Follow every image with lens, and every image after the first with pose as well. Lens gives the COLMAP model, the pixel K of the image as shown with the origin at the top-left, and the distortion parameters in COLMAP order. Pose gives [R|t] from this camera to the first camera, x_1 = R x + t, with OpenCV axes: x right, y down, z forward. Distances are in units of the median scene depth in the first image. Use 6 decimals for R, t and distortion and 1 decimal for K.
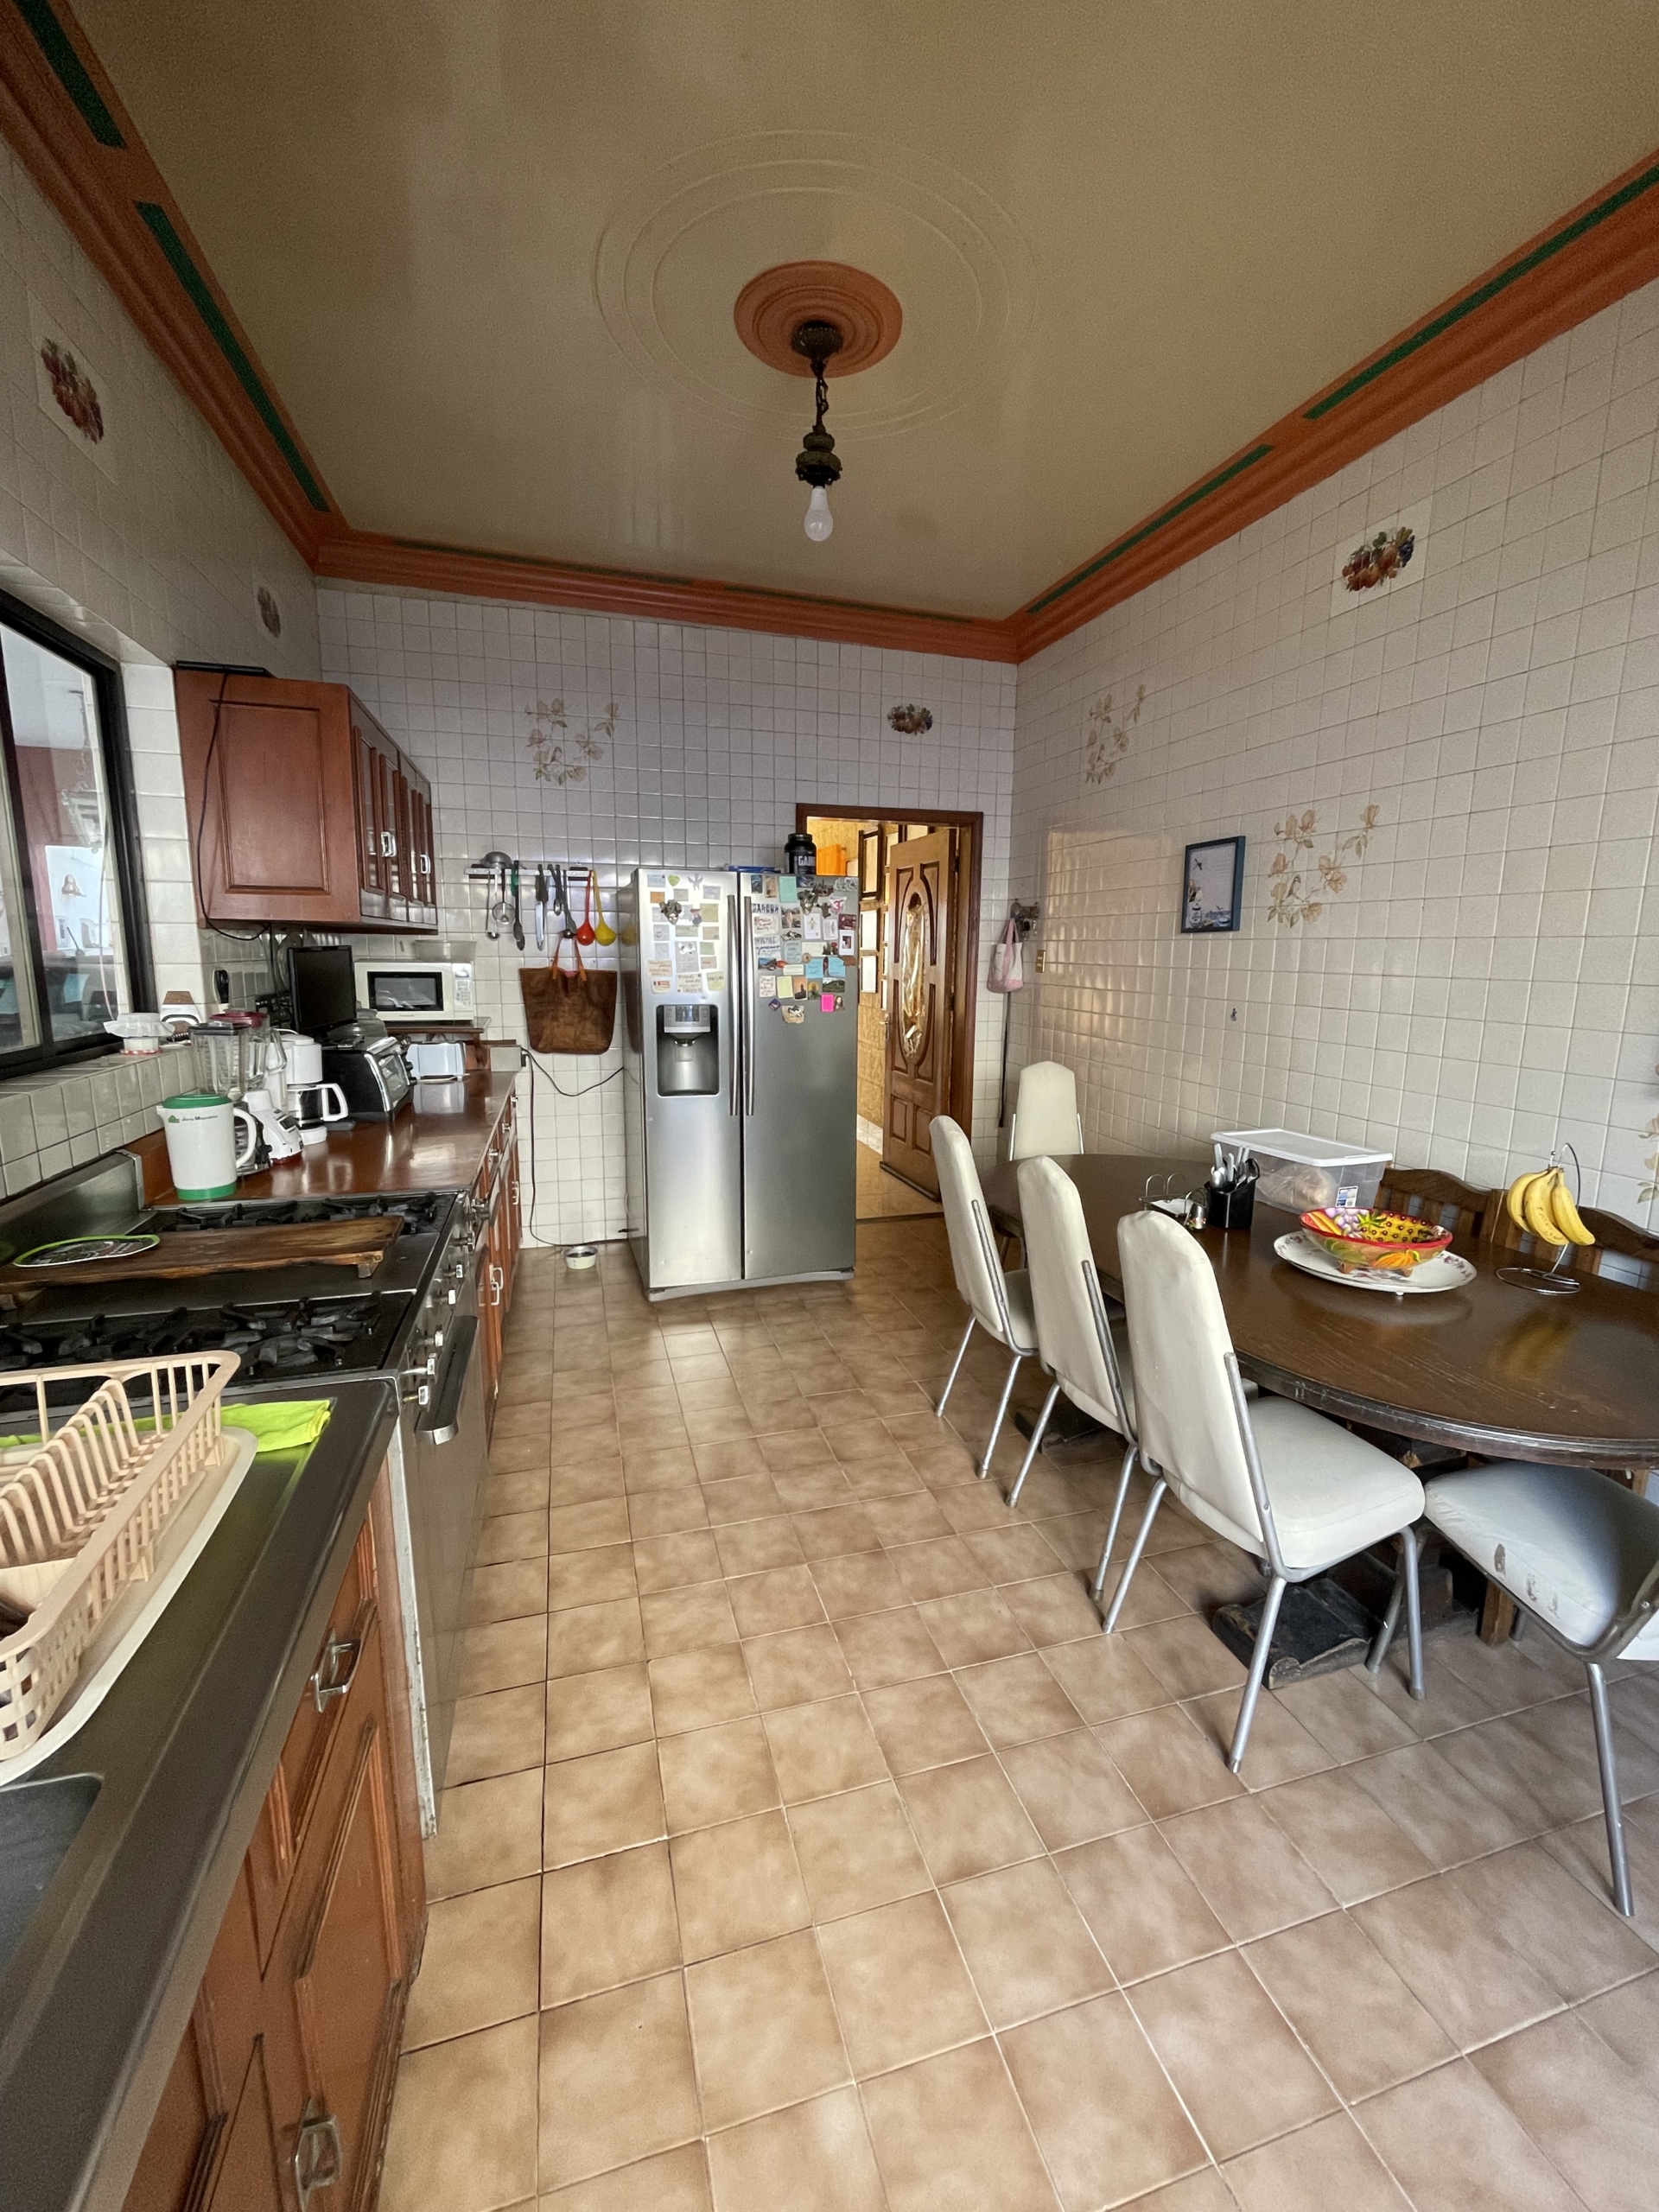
lens RADIAL K [[900.9, 0, 836.9], [0, 900.9, 1099.4], [0, 0, 1]] dist [-0.015166, 0.007284]
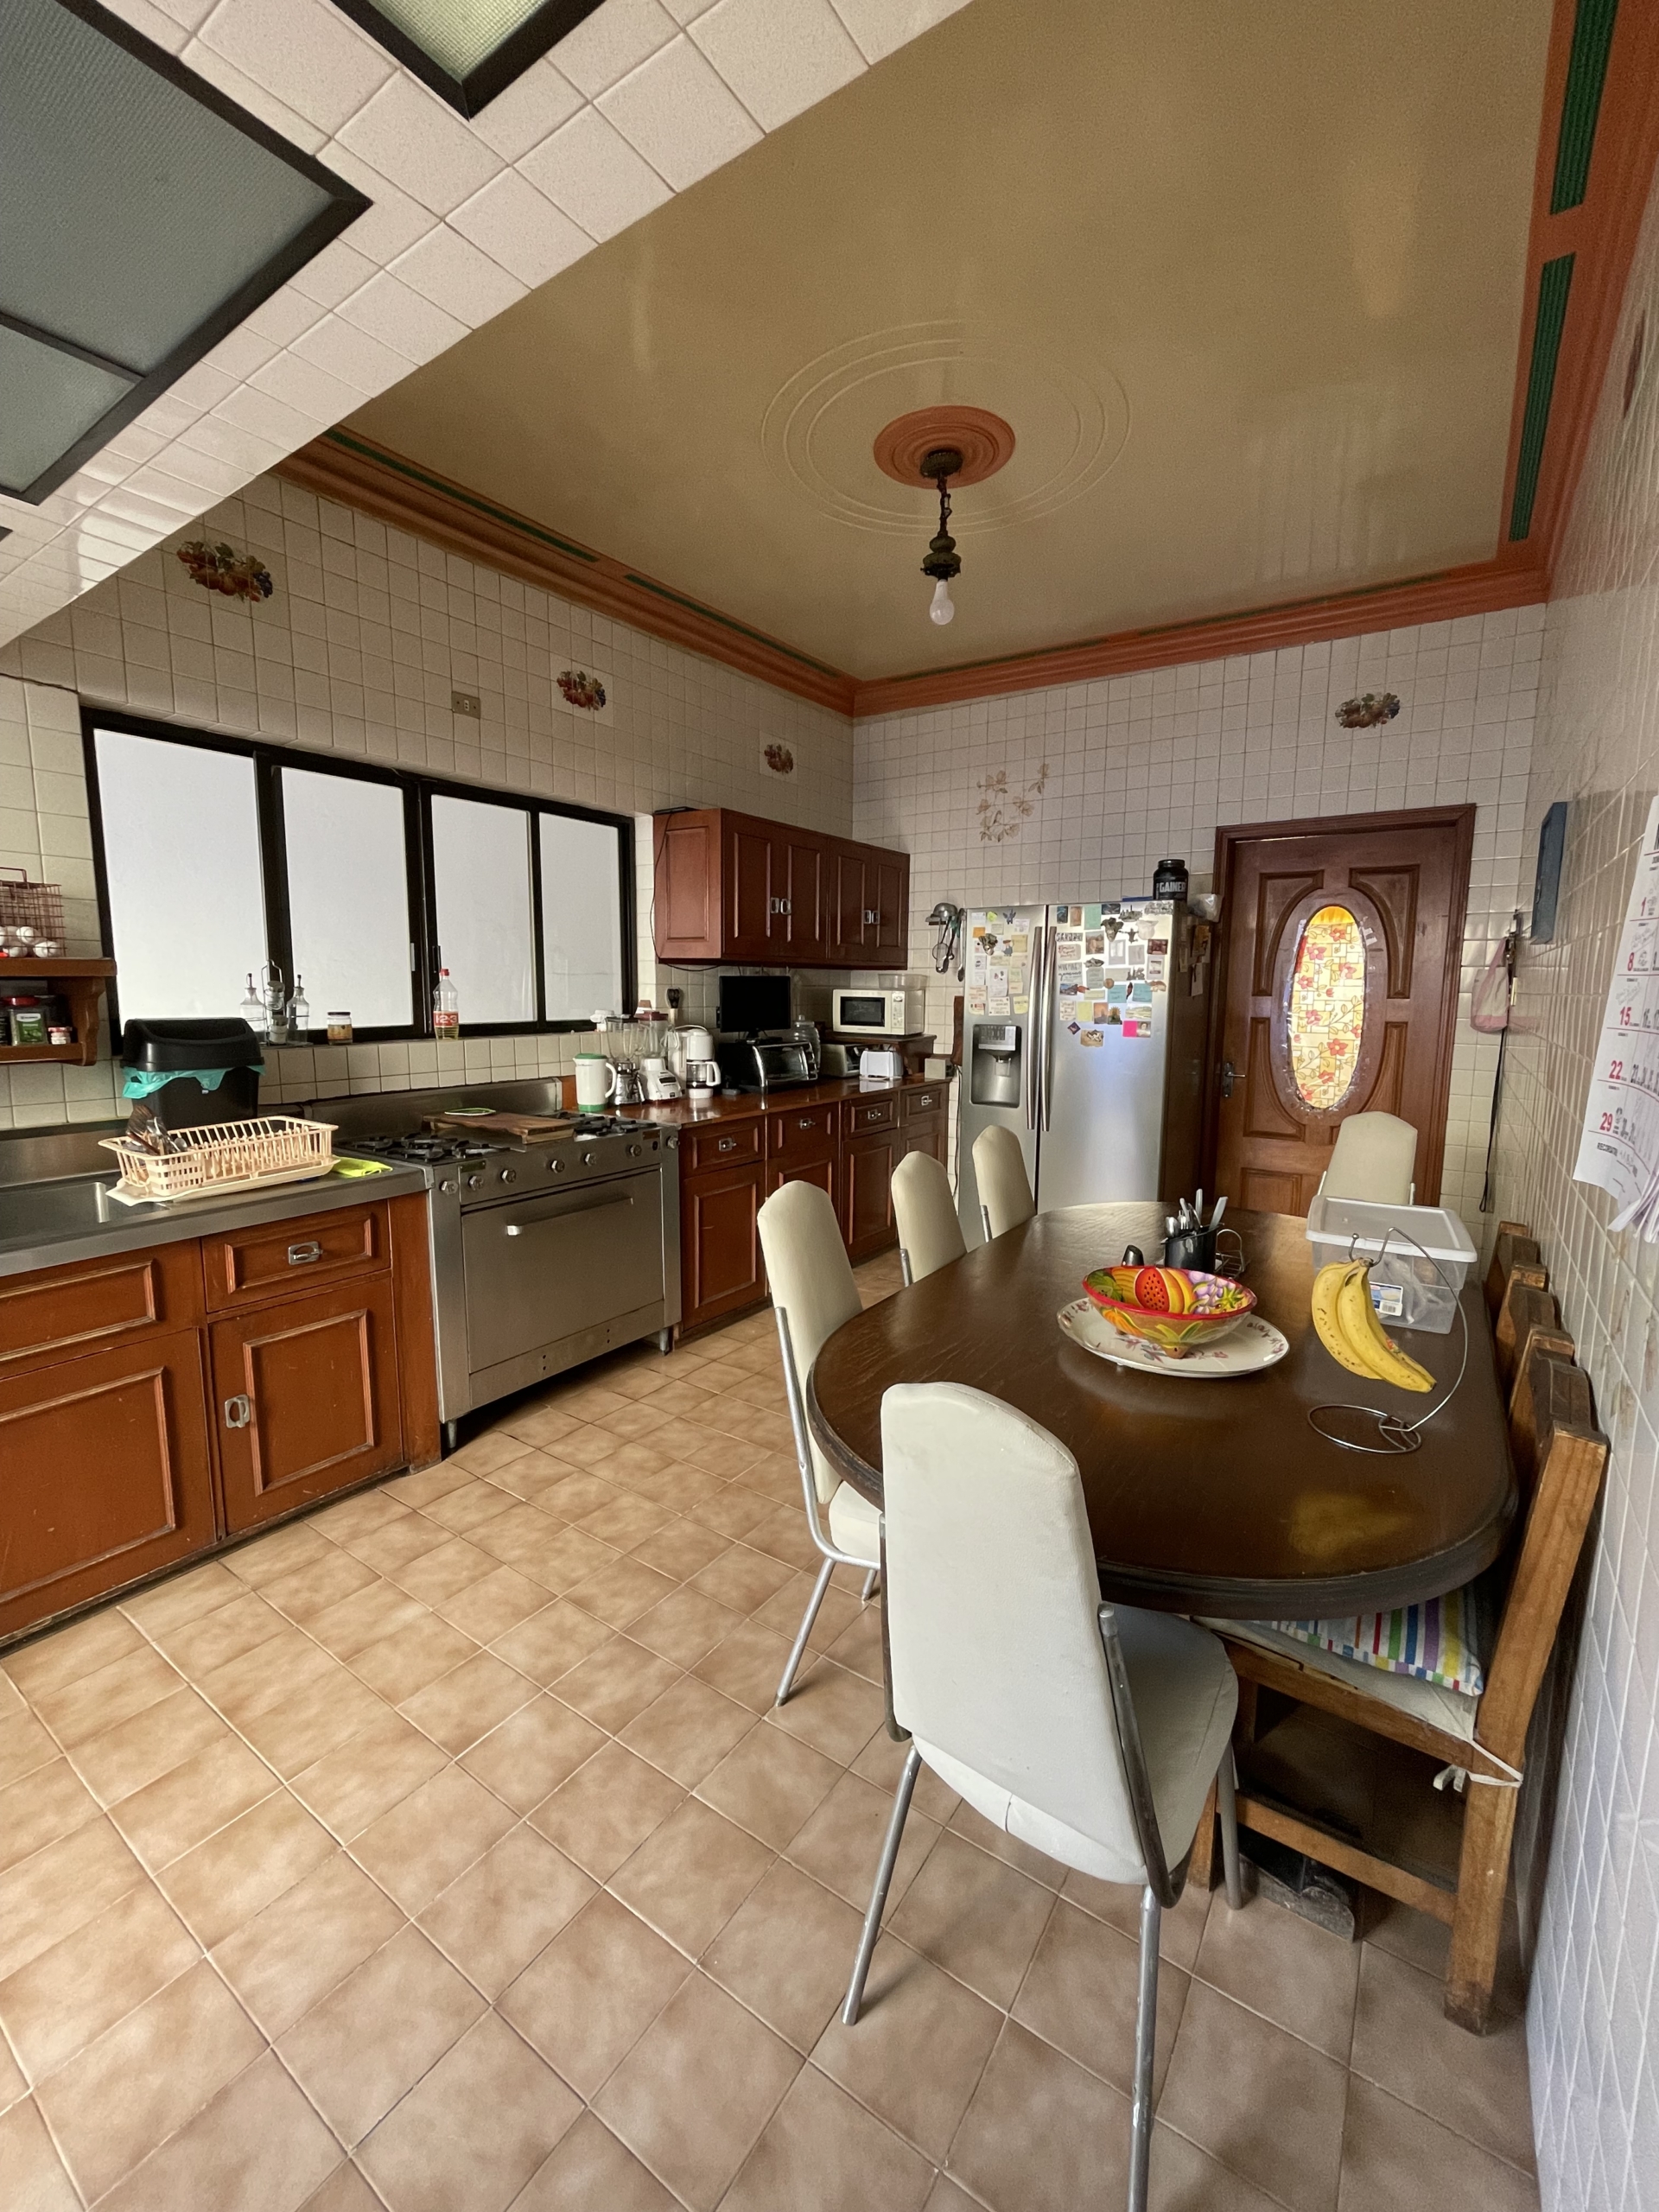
lens RADIAL K [[900.9, 0, 836.9], [0, 900.9, 1099.4], [0, 0, 1]] dist [-0.015166, 0.007284]
pose [[0.631267, 0.090664, -0.770248, 0.861806], [-0.131625, 0.991260, 0.008803, 0.005236], [0.764315, 0.095827, 0.637683, 0.200790]]
